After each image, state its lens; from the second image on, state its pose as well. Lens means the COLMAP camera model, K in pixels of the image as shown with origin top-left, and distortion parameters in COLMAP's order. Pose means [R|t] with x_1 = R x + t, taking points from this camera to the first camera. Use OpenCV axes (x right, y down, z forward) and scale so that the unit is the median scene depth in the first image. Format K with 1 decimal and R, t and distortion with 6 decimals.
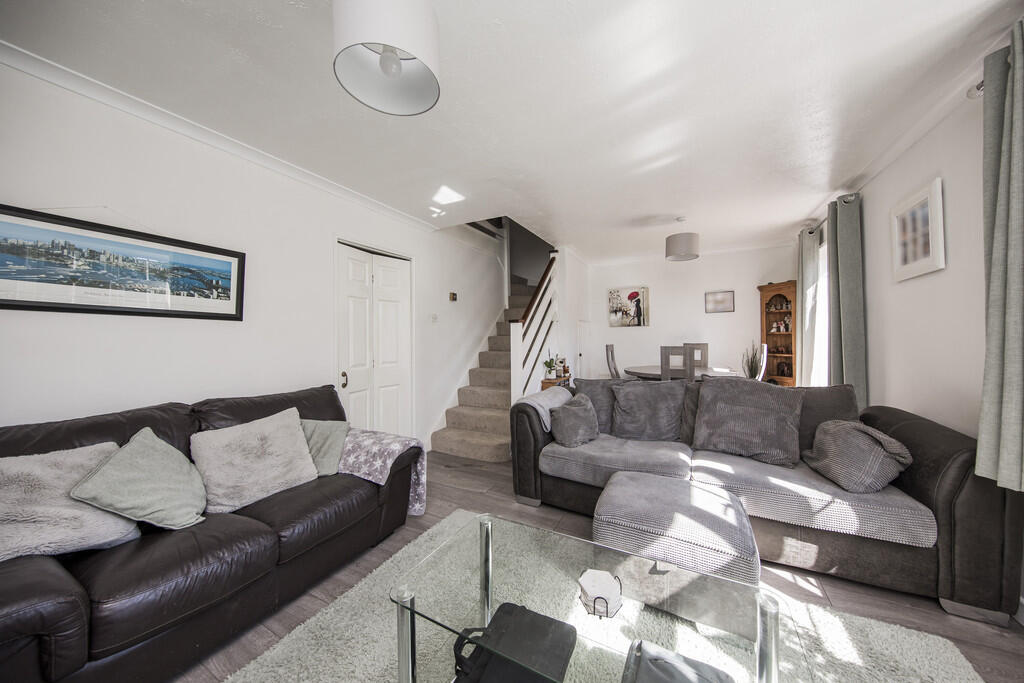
lens RADIAL K [[315.8, 0, 512.0], [0, 315.8, 341.5], [0, 0, 1]] dist [-0.000332, -0.000030]
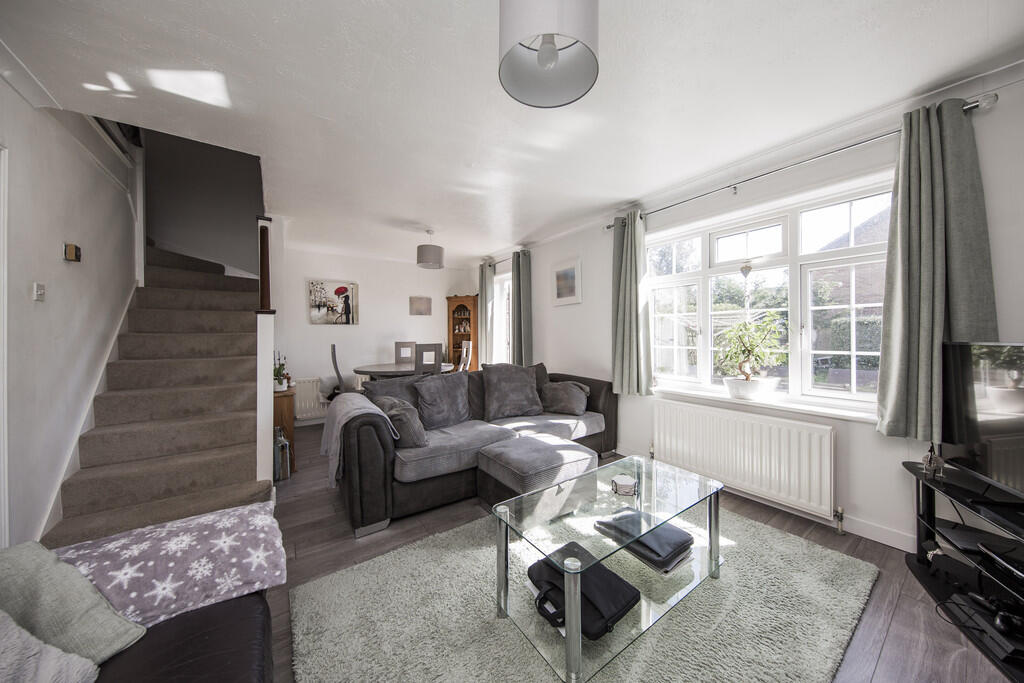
lens RADIAL K [[336.5, 0, 512.0], [0, 336.5, 341.5], [0, 0, 1]] dist [-0.000544, -0.000060]
pose [[0.466402, -0.010160, 0.884515, -0.414418], [0.012898, 0.999906, 0.004684, 0.005522], [-0.884479, 0.009223, 0.466489, 0.182582]]
